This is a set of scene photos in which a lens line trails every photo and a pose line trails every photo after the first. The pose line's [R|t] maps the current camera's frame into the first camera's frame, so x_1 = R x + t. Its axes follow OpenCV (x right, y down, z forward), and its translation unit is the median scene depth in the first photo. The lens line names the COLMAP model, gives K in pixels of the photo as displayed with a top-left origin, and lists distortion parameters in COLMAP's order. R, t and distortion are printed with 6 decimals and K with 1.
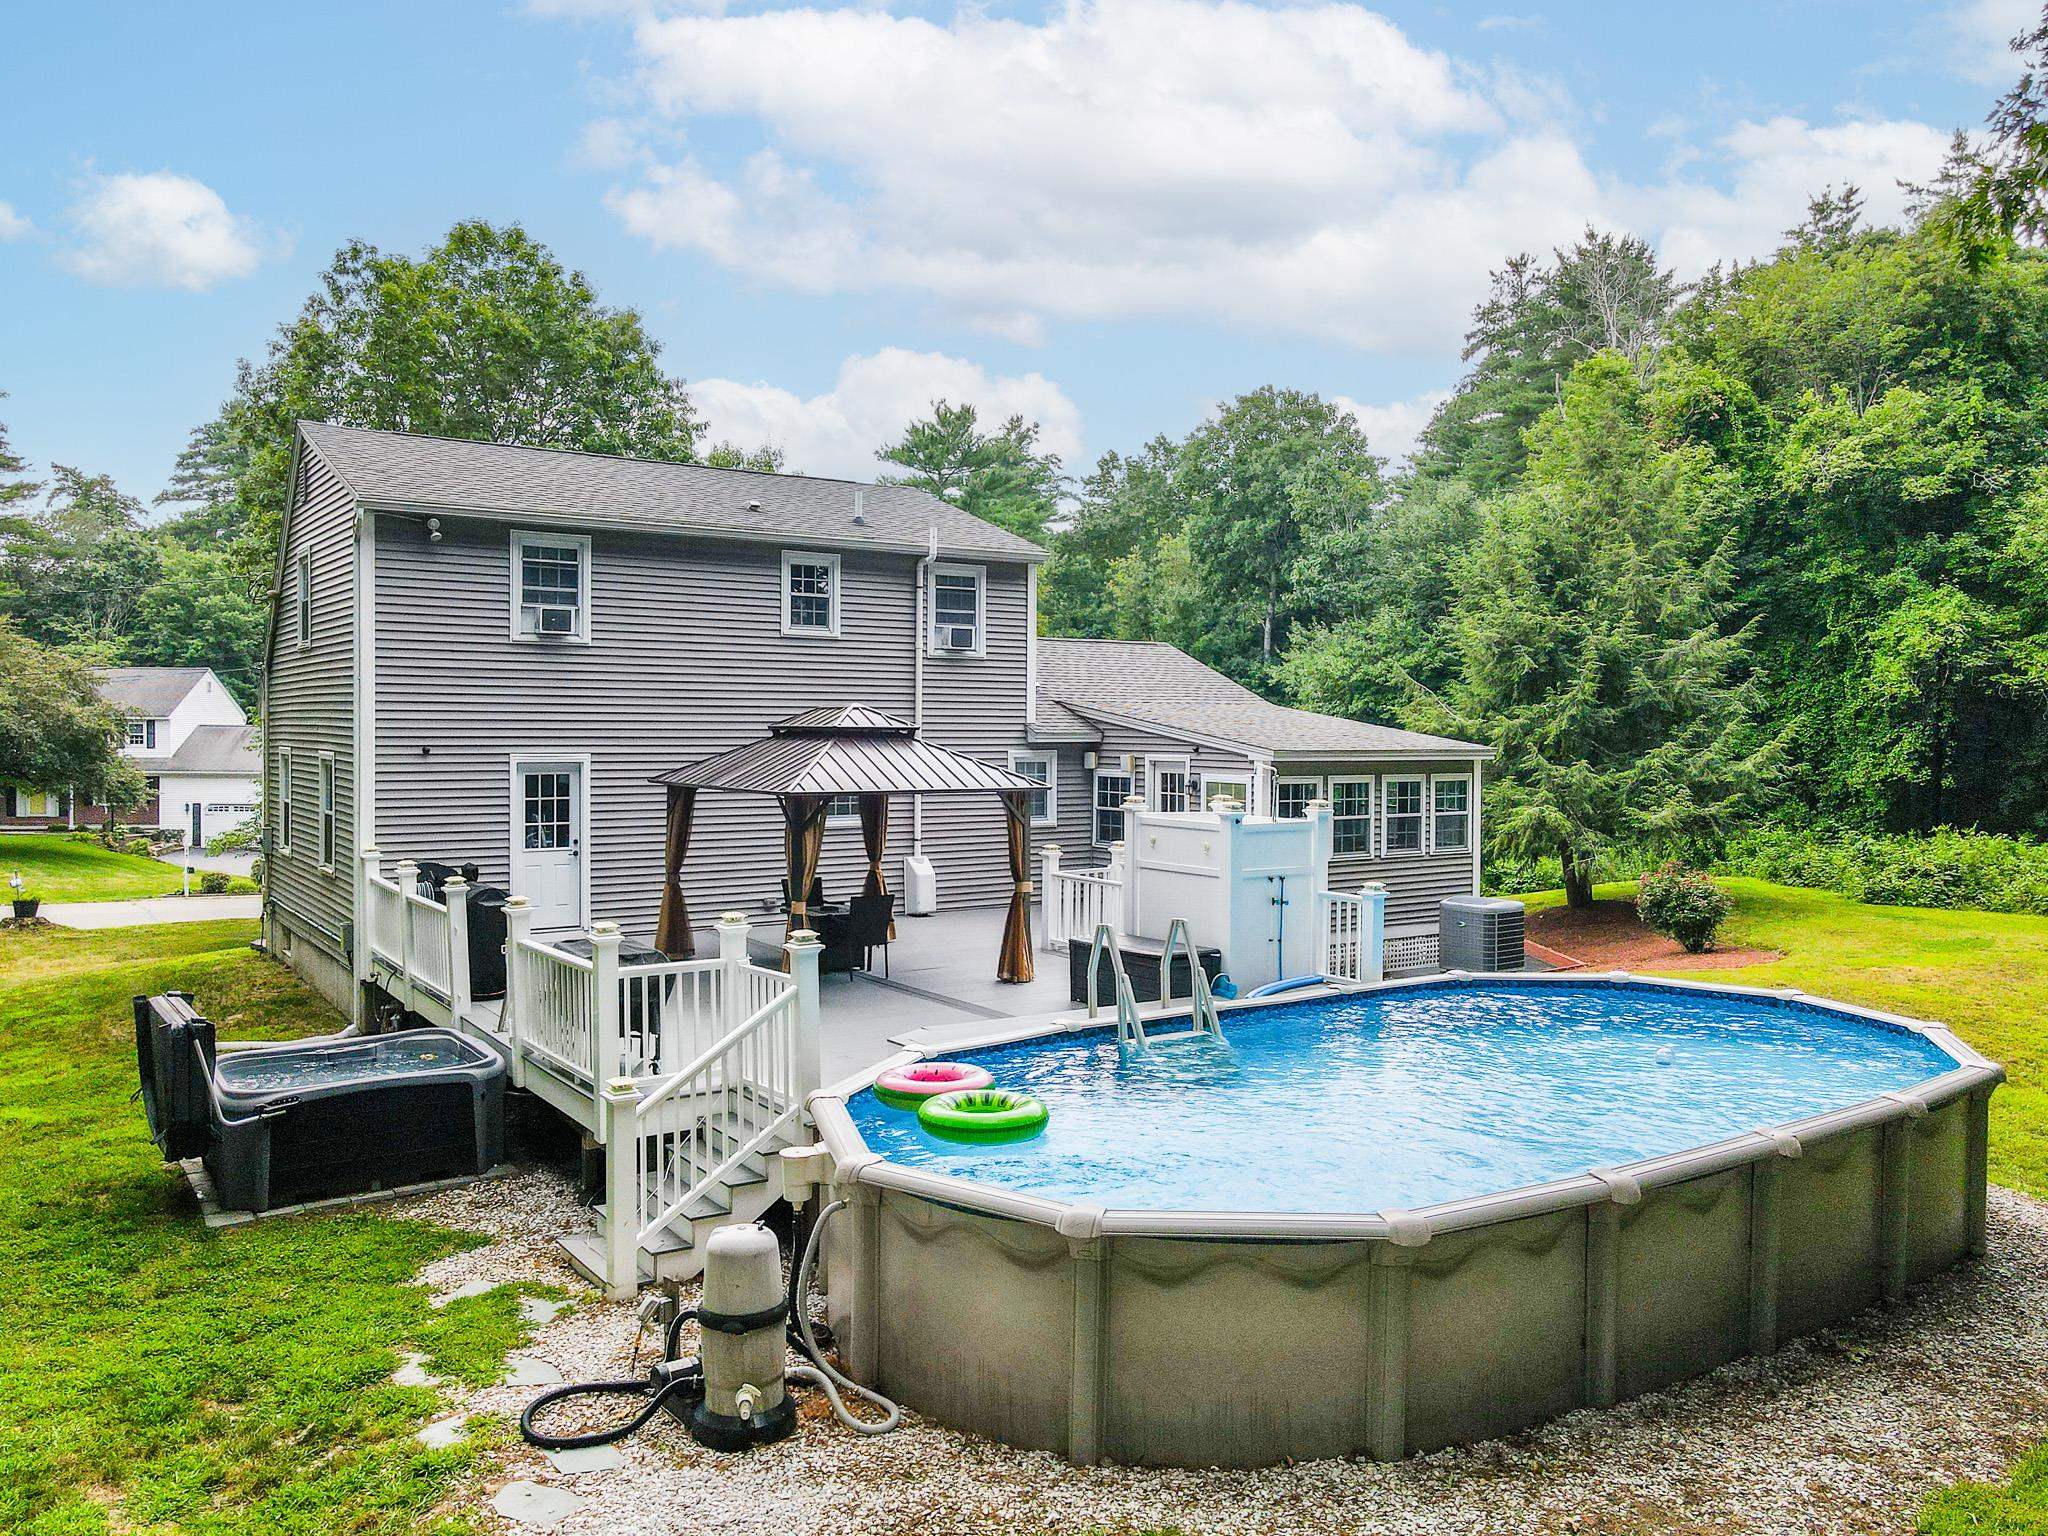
lens RADIAL K [[1524.6, 0, 1005.7], [0, 1524.6, 752.2], [0, 0, 1]] dist [0.005614, 0.007081]
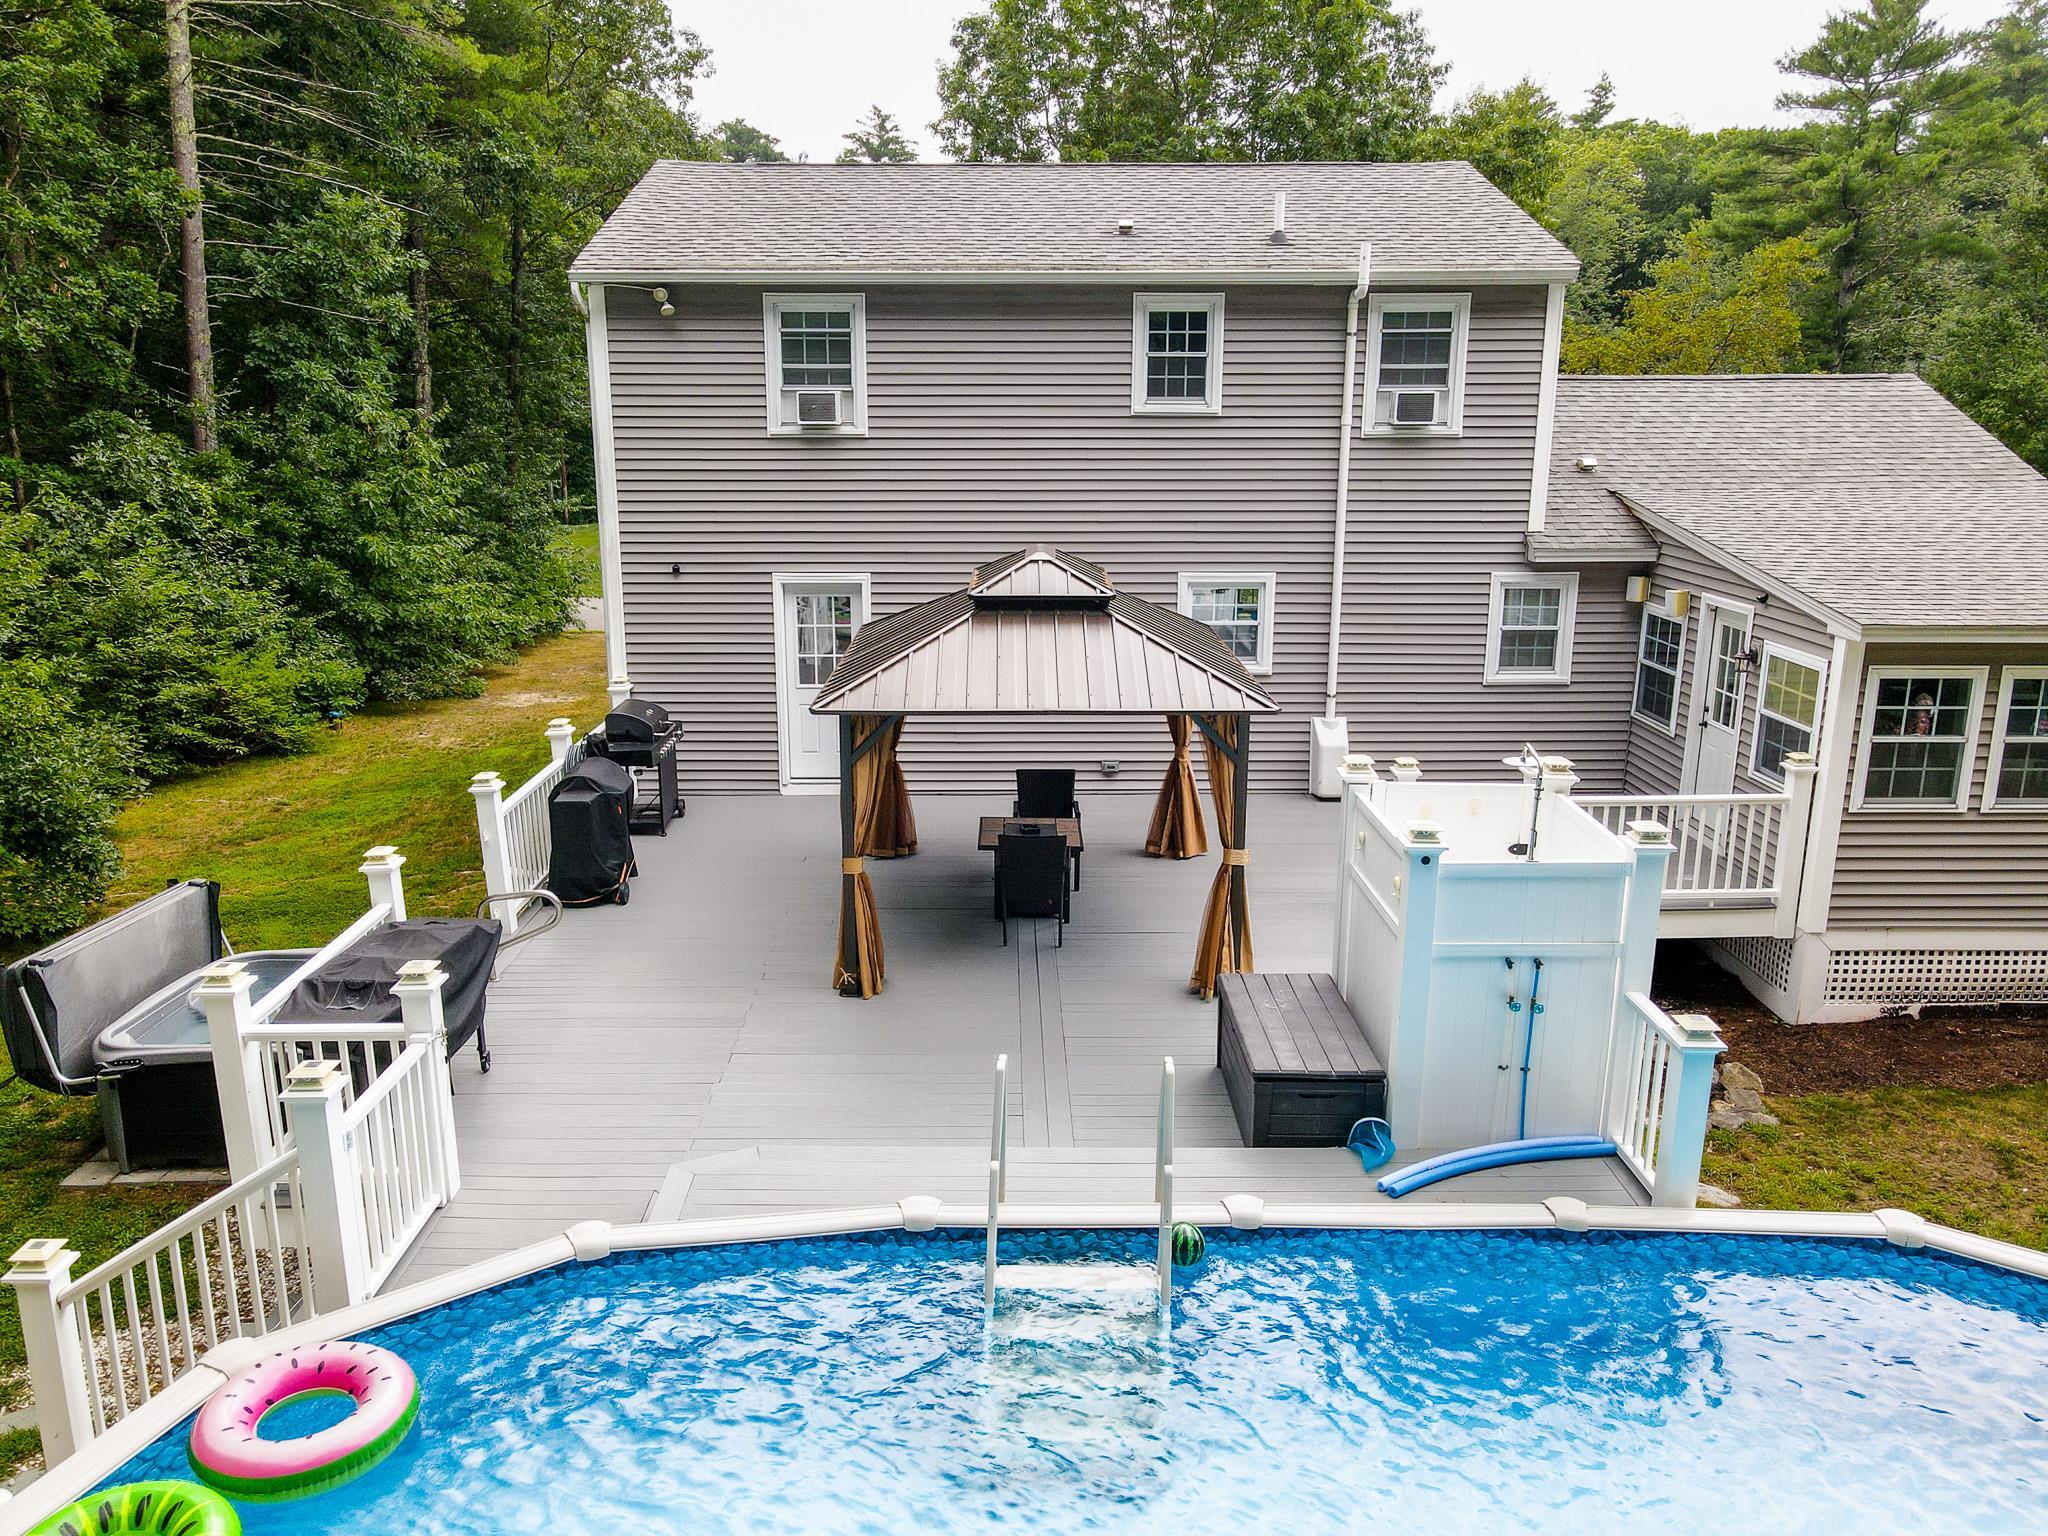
lens RADIAL K [[1524.6, 0, 1005.7], [0, 1524.6, 752.2], [0, 0, 1]] dist [0.005614, 0.007081]
pose [[0.831293, 0.123139, -0.542022, 0.209757], [-0.004718, 0.976680, 0.214650, -0.070855], [0.555814, -0.175880, 0.812488, 0.322529]]
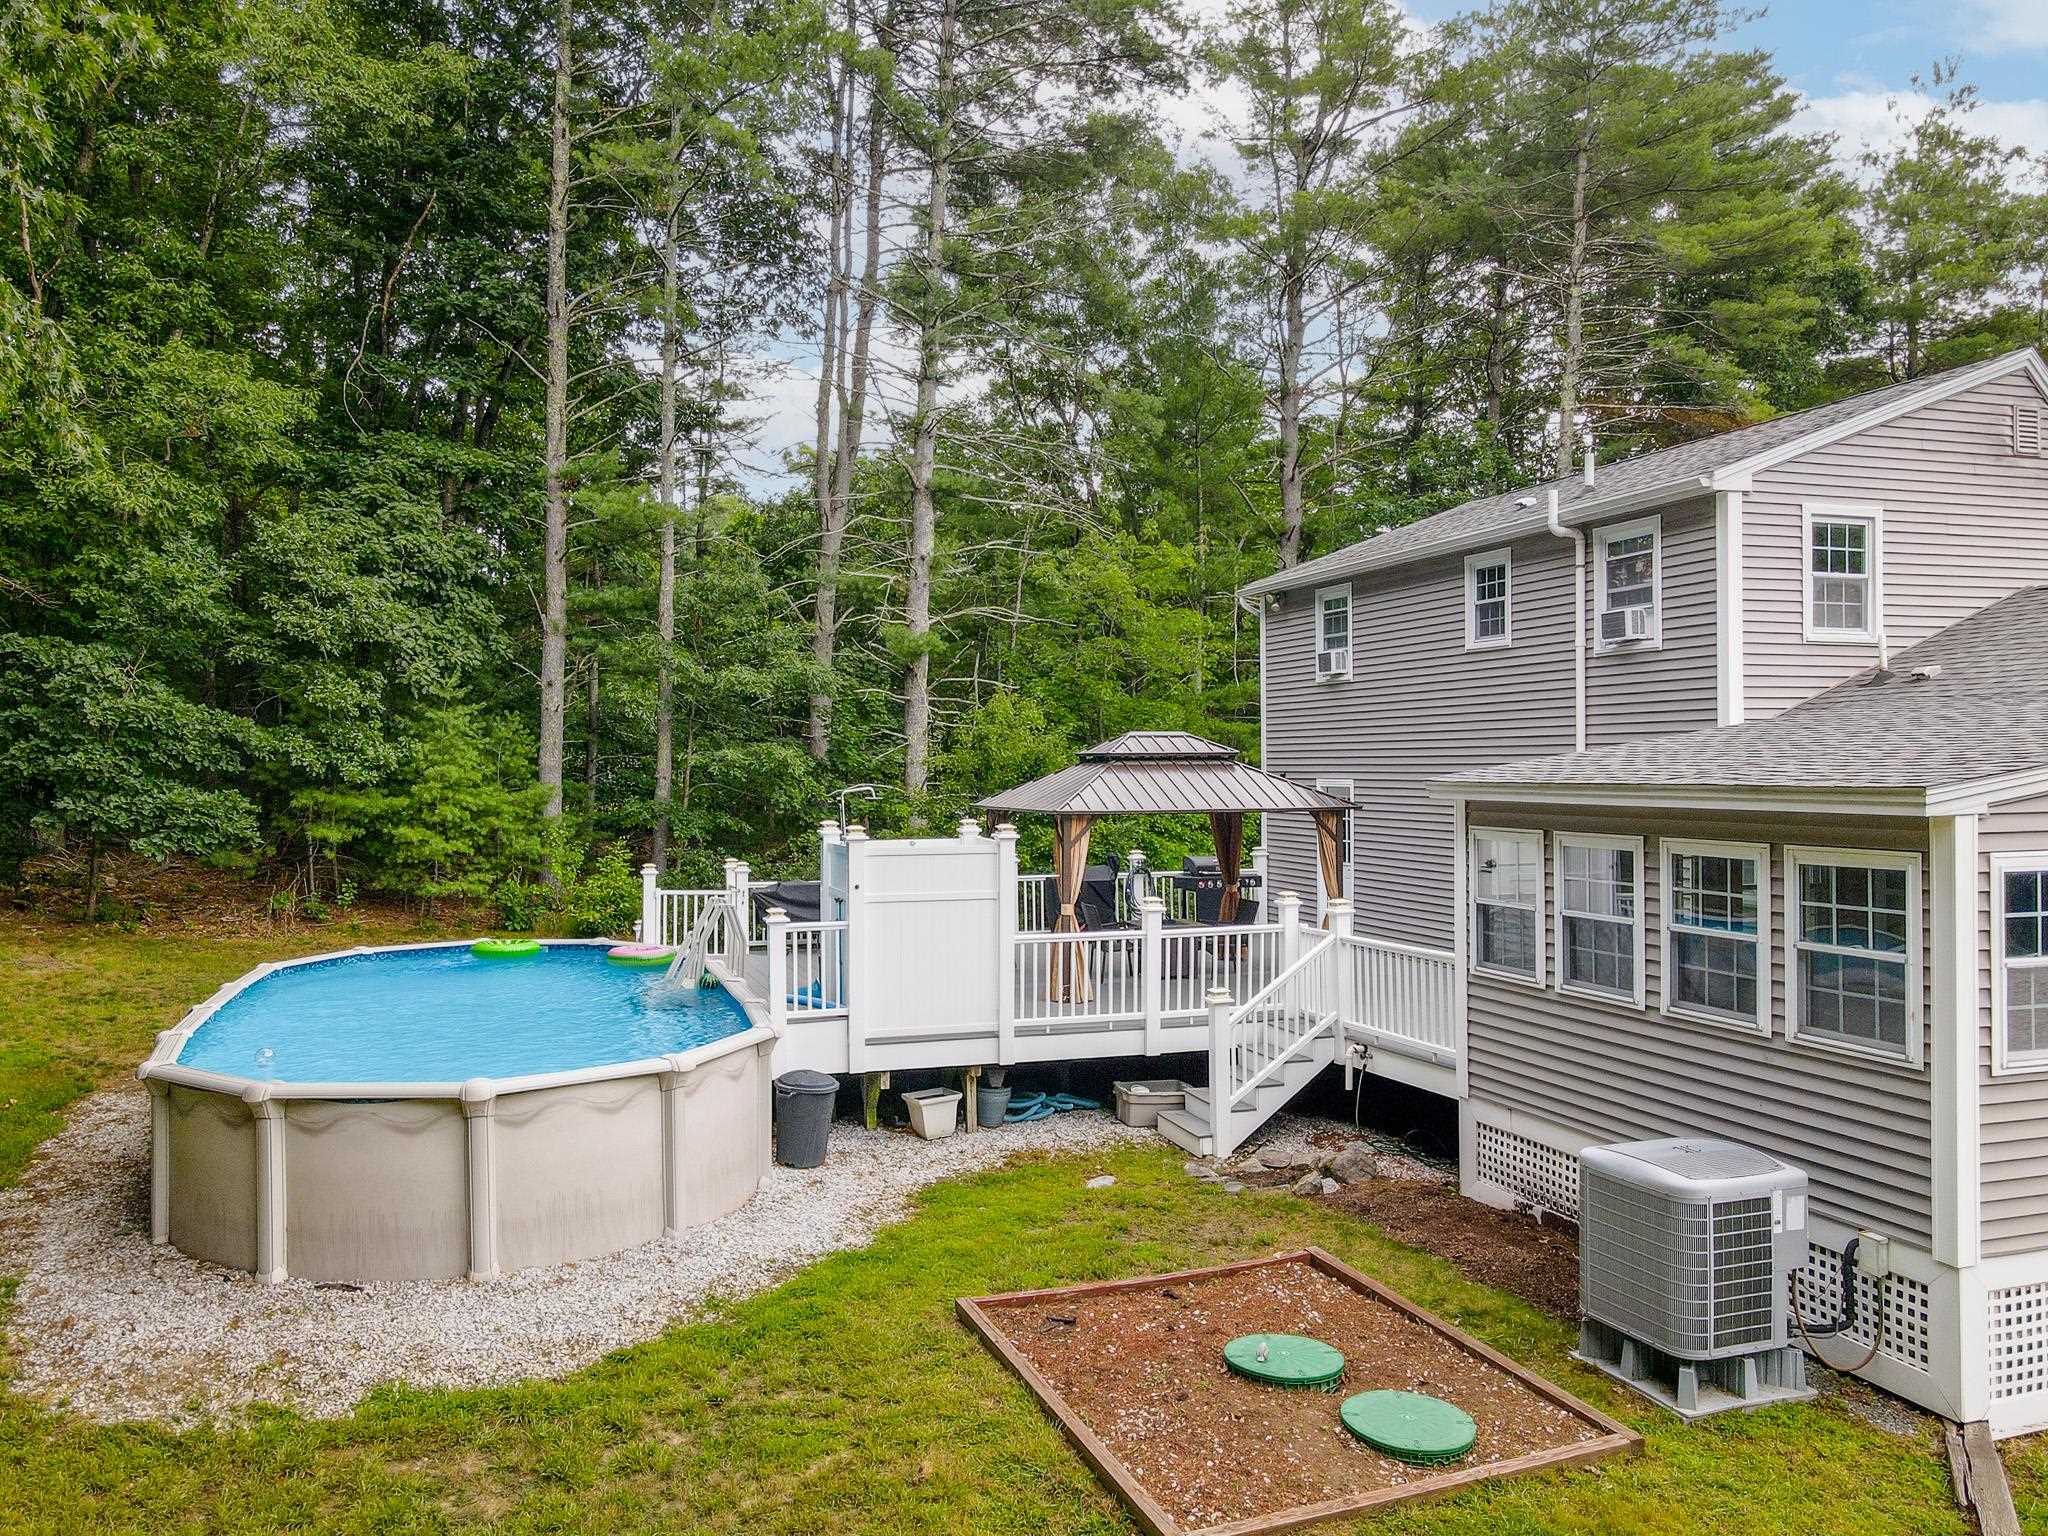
lens RADIAL K [[1524.6, 0, 1005.7], [0, 1524.6, 752.2], [0, 0, 1]] dist [0.005614, 0.007081]
pose [[-0.270500, -0.013264, -0.962629, 0.754009], [-0.016134, 0.999827, -0.009243, -0.003730], [0.962585, 0.013031, -0.270667, 0.931728]]
